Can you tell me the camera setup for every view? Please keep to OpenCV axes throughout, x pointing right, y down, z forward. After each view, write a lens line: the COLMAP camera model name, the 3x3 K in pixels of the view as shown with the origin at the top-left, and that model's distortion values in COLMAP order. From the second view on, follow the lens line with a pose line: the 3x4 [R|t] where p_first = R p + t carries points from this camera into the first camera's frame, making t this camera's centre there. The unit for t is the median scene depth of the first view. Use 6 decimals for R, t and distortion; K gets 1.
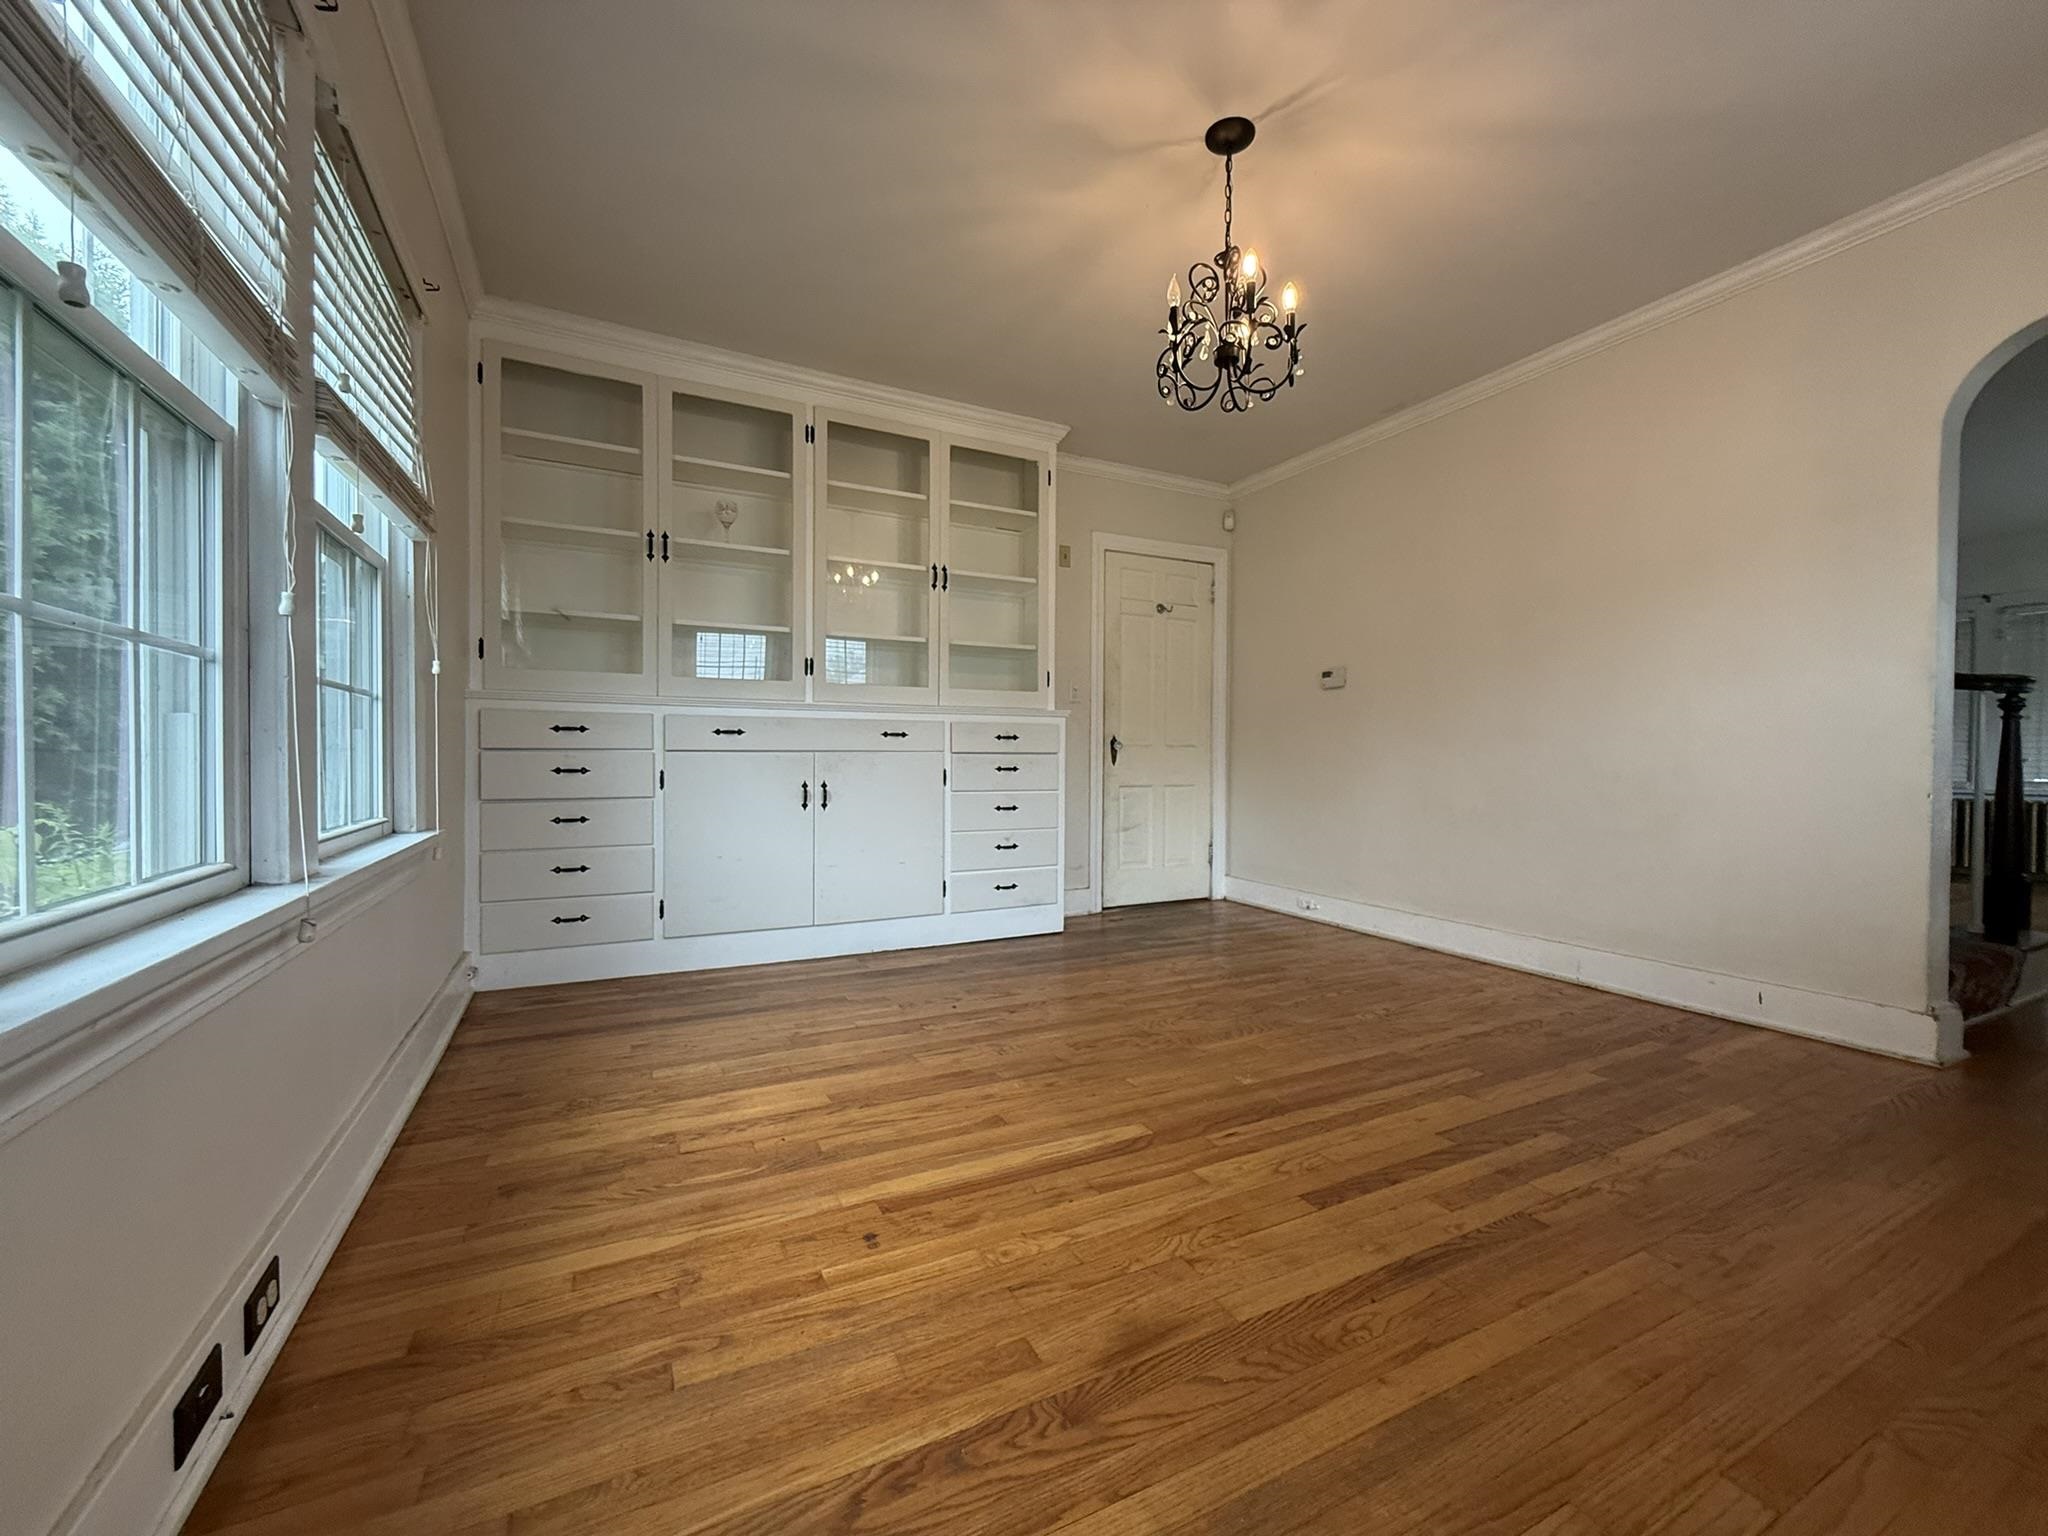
lens RADIAL K [[817.9, 0, 1031.0], [0, 817.9, 759.6], [0, 0, 1]] dist [0.007088, -0.000276]
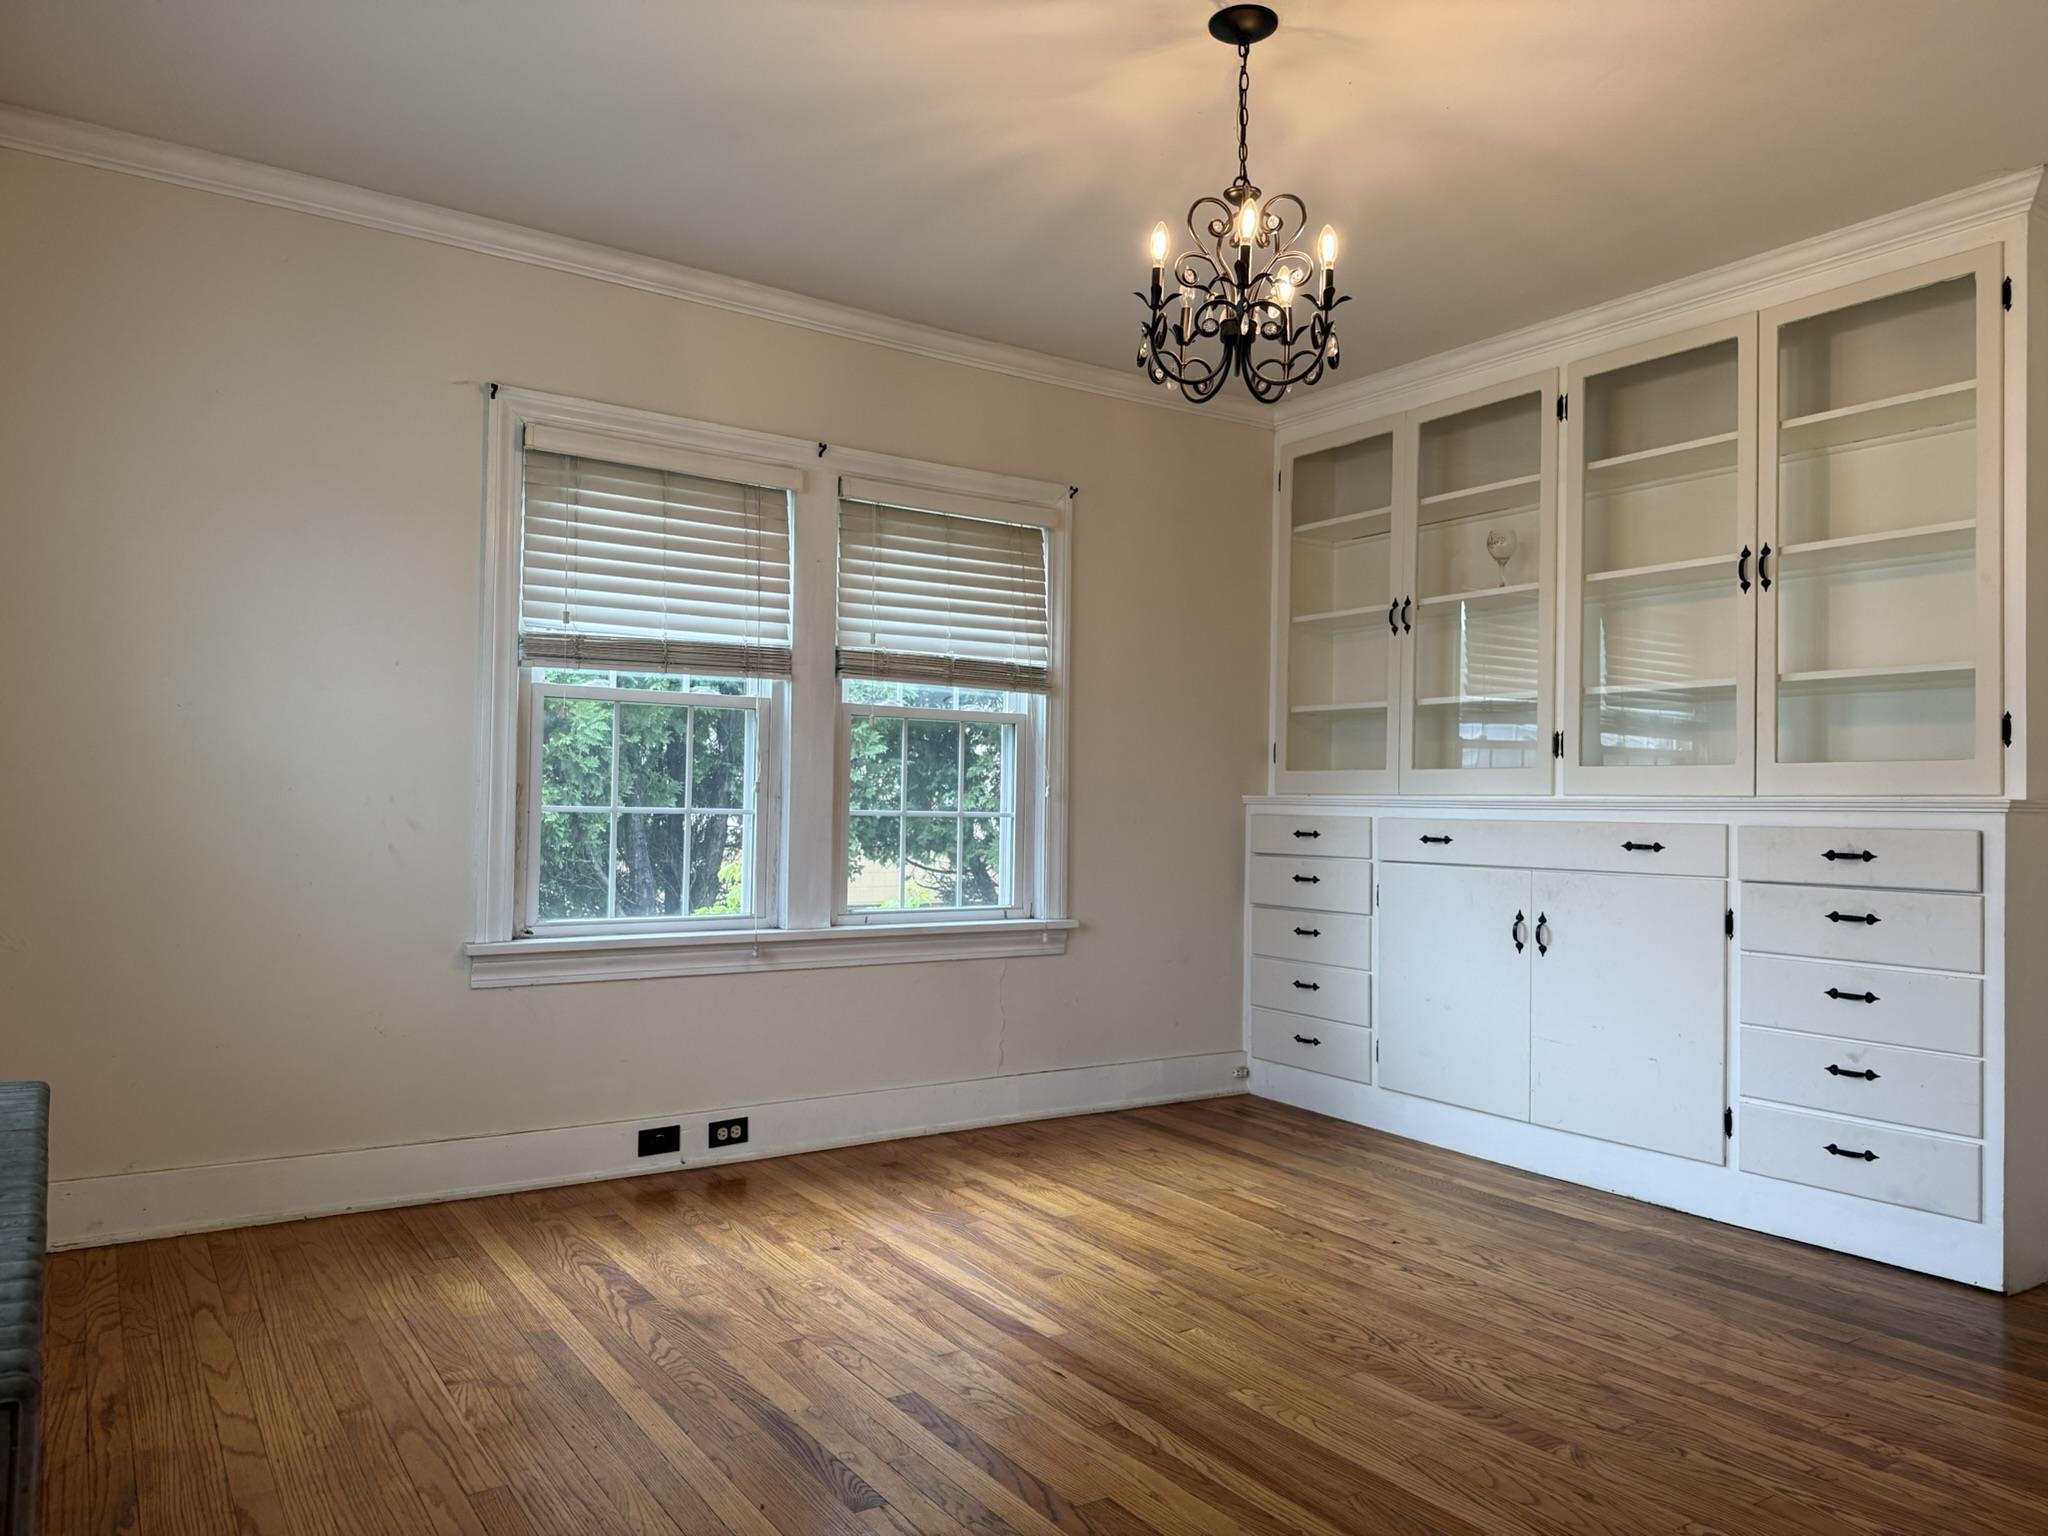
lens RADIAL K [[1429.9, 0, 1024.0], [0, 1429.9, 768.0], [0, 0, 1]] dist [0.052954, -0.085187]
pose [[0.111399, -0.032364, -0.993249, 1.203296], [-0.024241, 0.999084, -0.035273, -0.056193], [0.993480, 0.028007, 0.110513, 0.585791]]
